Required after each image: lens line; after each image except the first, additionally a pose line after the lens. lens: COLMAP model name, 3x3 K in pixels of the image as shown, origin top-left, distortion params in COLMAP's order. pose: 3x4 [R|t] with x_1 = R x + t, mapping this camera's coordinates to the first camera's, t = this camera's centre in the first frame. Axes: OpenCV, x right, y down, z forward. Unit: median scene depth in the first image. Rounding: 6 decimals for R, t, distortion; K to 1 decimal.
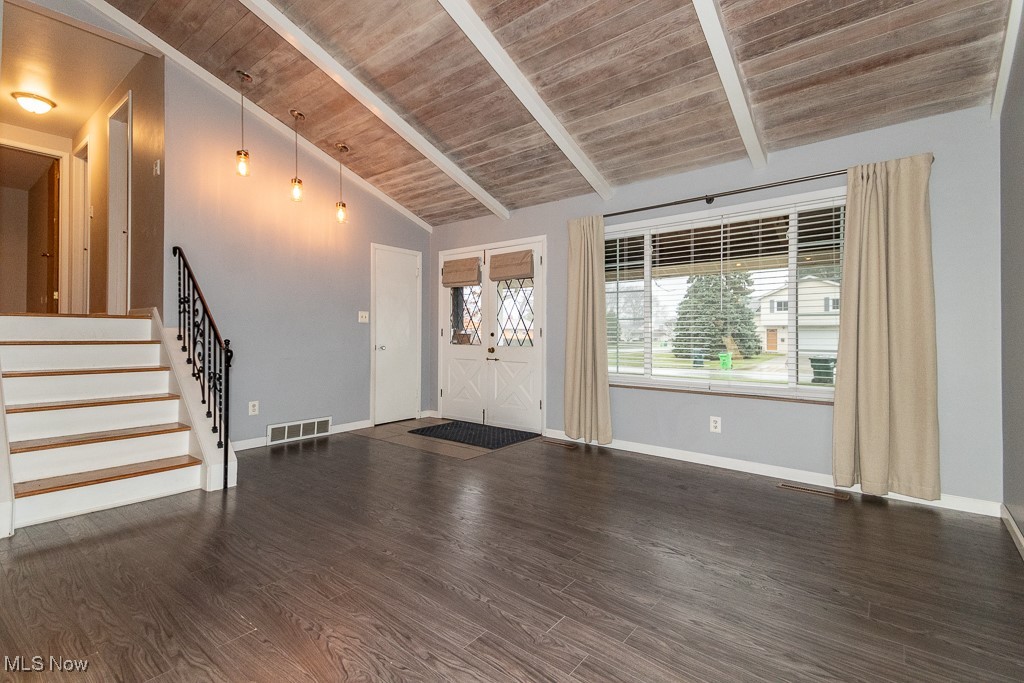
lens RADIAL K [[453.3, 0, 513.7], [0, 453.3, 330.3], [0, 0, 1]] dist [0.024646, -0.000126]
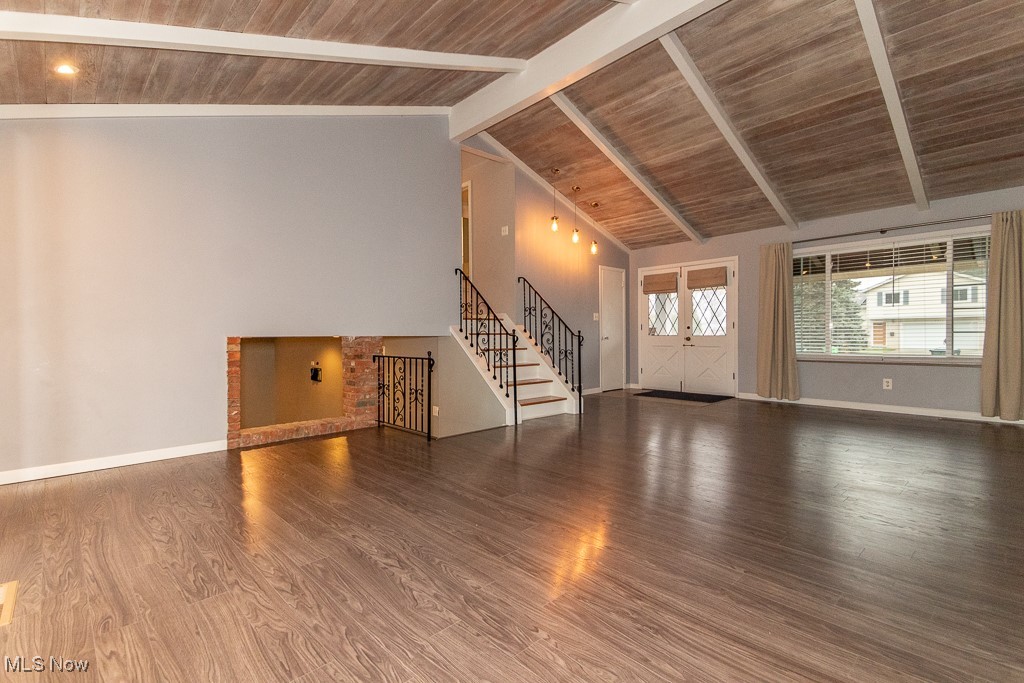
lens RADIAL K [[429.3, 0, 512.0], [0, 429.3, 341.5], [0, 0, 1]] dist [0.001010, -0.005624]
pose [[0.981991, -0.010756, -0.188619, -0.416706], [0.015983, 0.999529, 0.026212, 0.010737], [0.188248, -0.028755, 0.981700, -0.501171]]
